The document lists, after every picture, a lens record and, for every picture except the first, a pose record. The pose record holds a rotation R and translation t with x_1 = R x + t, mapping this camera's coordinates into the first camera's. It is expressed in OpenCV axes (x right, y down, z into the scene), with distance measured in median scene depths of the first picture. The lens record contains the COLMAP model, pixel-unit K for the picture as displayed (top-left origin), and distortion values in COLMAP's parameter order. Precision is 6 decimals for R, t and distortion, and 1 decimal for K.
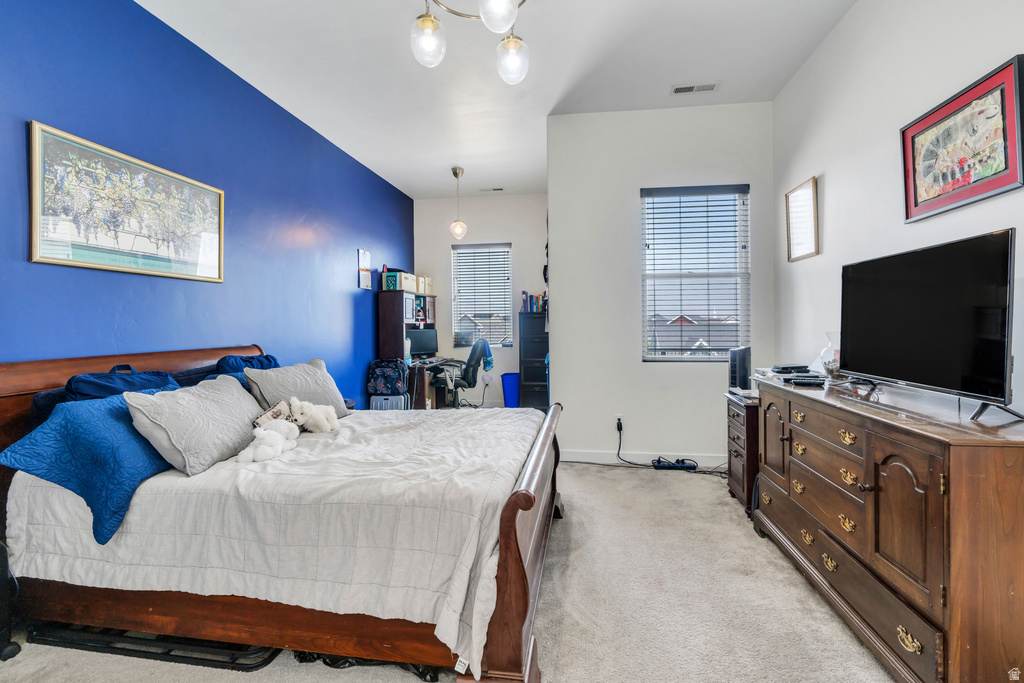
lens RADIAL K [[467.3, 0, 506.5], [0, 467.3, 322.8], [0, 0, 1]] dist [0.003121, 0.000295]
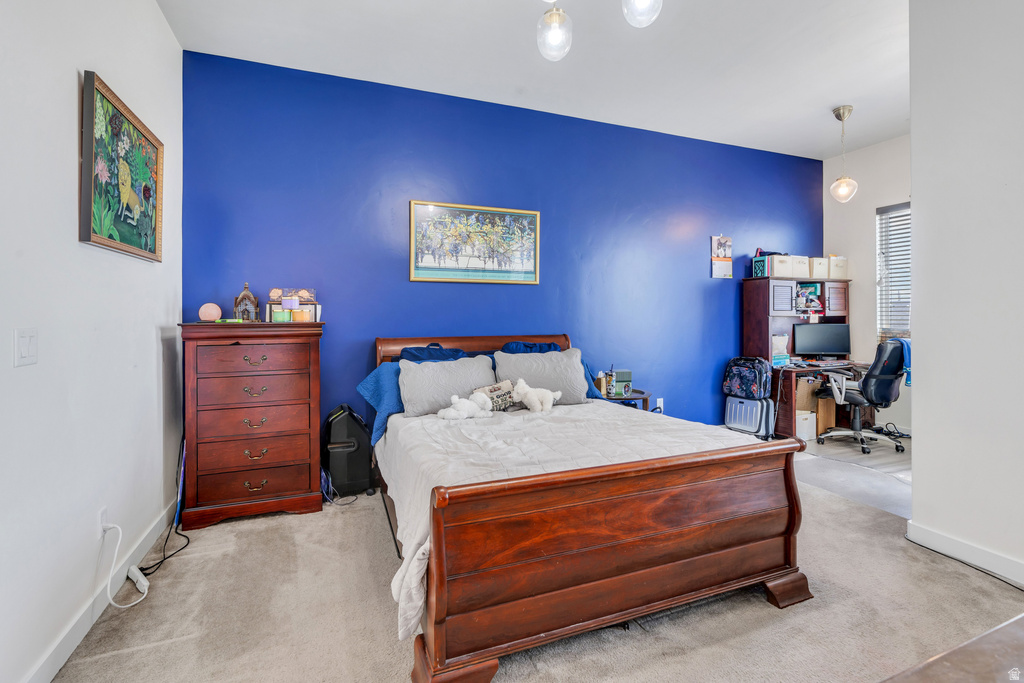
lens RADIAL K [[467.3, 0, 507.8], [0, 467.3, 312.9], [0, 0, 1]] dist [0.003121, 0.000295]
pose [[0.513522, 0.000140, -0.858076, 0.431977], [-0.000193, 1.000000, 0.000047, -0.007594], [0.858076, 0.000141, 0.513522, 0.272709]]
